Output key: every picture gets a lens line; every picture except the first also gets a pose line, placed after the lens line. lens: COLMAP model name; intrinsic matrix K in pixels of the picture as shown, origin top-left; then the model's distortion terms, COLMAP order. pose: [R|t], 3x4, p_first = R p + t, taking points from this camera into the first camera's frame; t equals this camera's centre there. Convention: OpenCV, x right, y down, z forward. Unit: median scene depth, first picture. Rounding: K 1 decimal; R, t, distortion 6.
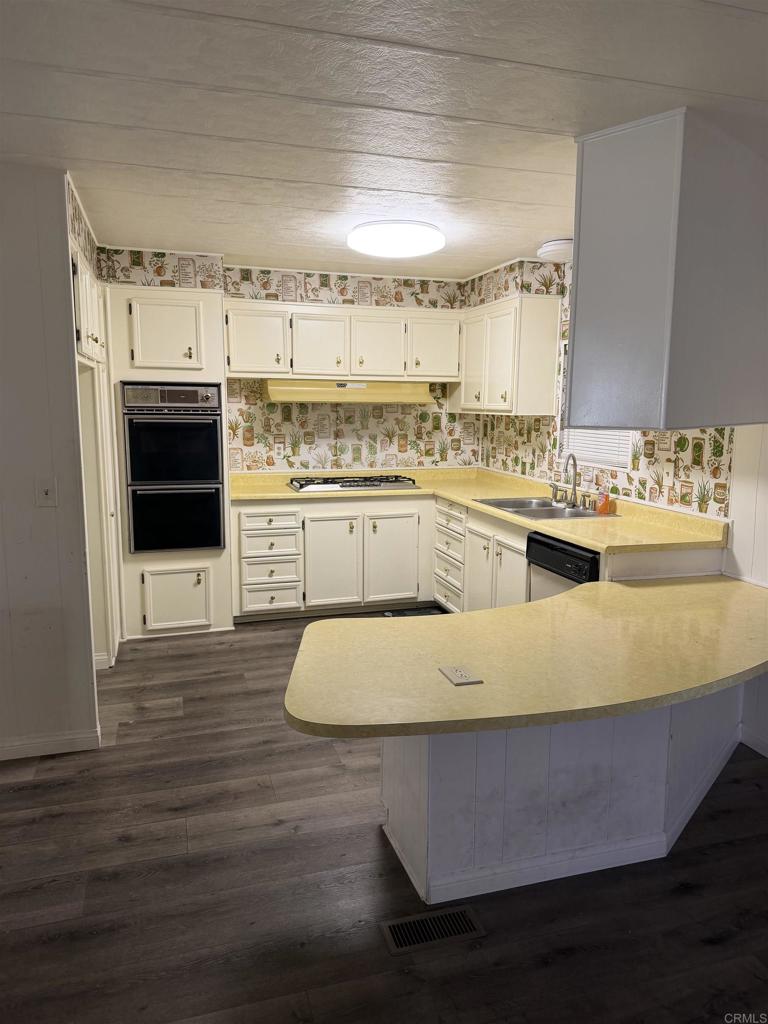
lens RADIAL K [[715.6, 0, 387.2], [0, 715.6, 511.1], [0, 0, 1]] dist [0.011378, 0.000302]
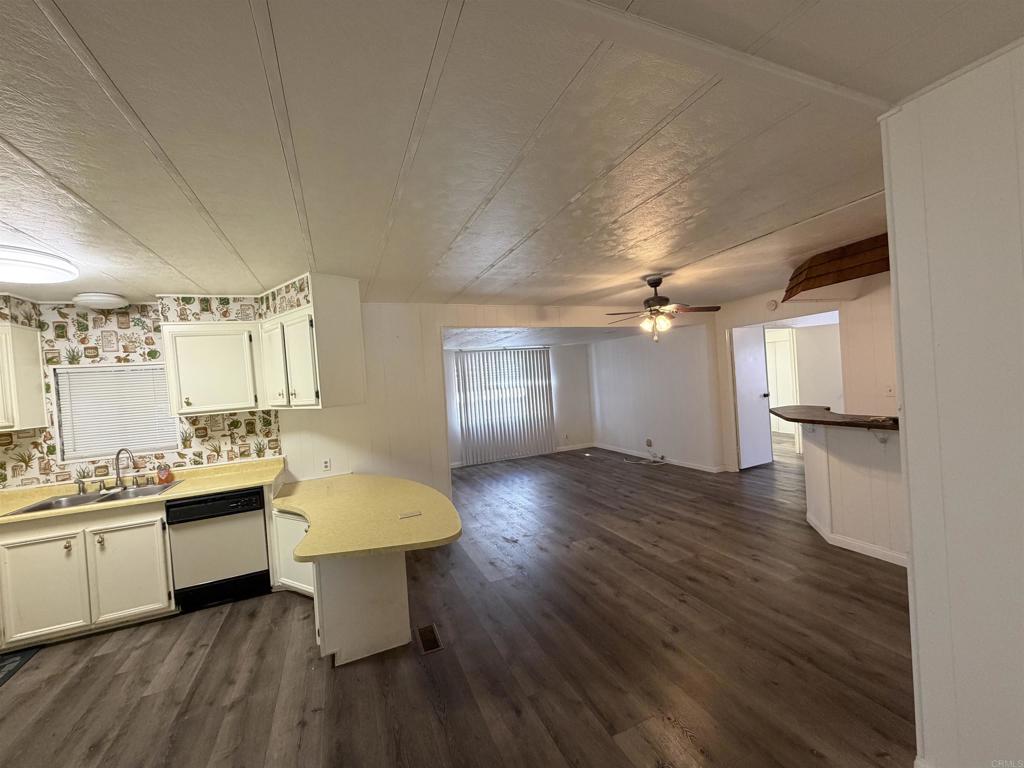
lens RADIAL K [[409.8, 0, 515.1], [0, 409.8, 380.9], [0, 0, 1]] dist [-0.003548, 0.000569]
pose [[-0.083522, -0.031760, 0.996000, -0.568103], [0.212857, 0.975856, 0.048967, -0.087663], [-0.973507, 0.216095, -0.074745, 0.326763]]
